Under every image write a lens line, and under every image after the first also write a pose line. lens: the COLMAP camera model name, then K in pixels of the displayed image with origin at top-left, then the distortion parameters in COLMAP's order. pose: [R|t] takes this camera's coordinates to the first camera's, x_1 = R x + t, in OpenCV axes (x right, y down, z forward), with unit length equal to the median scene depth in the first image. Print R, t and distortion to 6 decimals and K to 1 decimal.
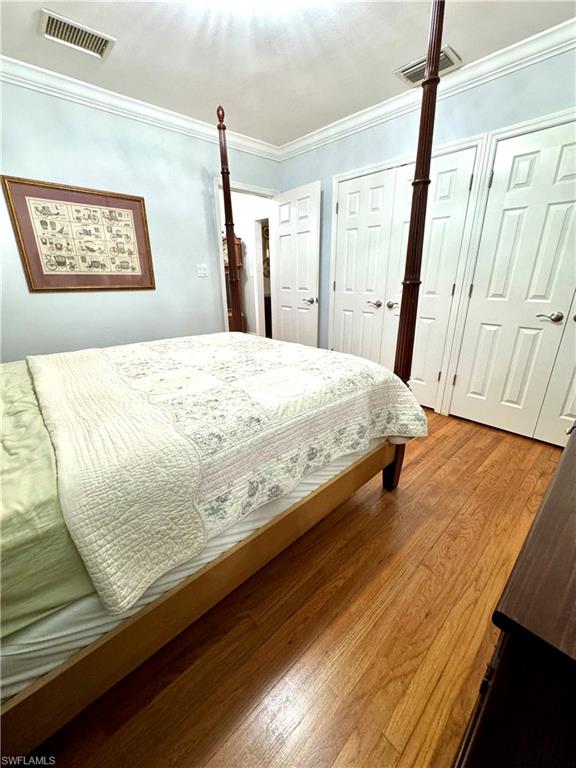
lens RADIAL K [[307.2, 0, 288.0], [0, 307.2, 384.0], [0, 0, 1]] dist [-0.000985, -0.000167]
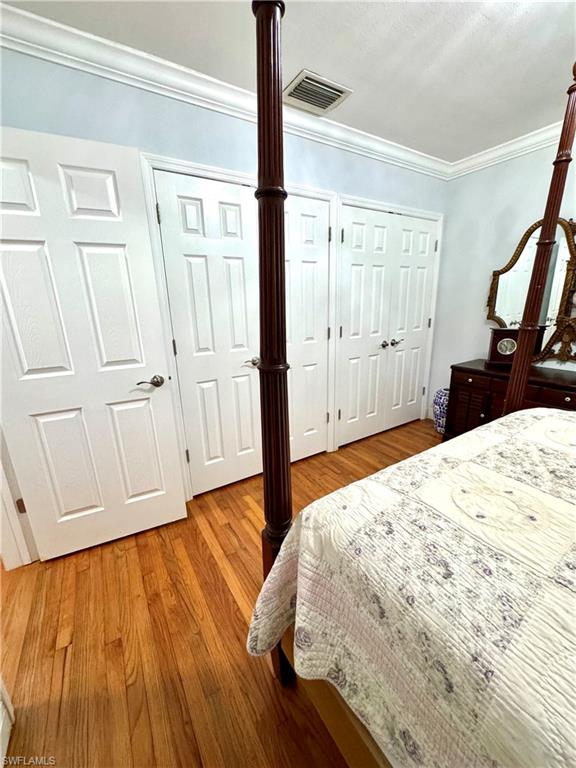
lens RADIAL K [[307.2, 0, 288.0], [0, 307.2, 384.0], [0, 0, 1]] dist [-0.000985, -0.000167]
pose [[0.195341, -0.253840, 0.947316, -0.510068], [0.351754, 0.919792, 0.173931, -0.390819], [-0.915484, 0.299246, 0.268962, 0.934003]]
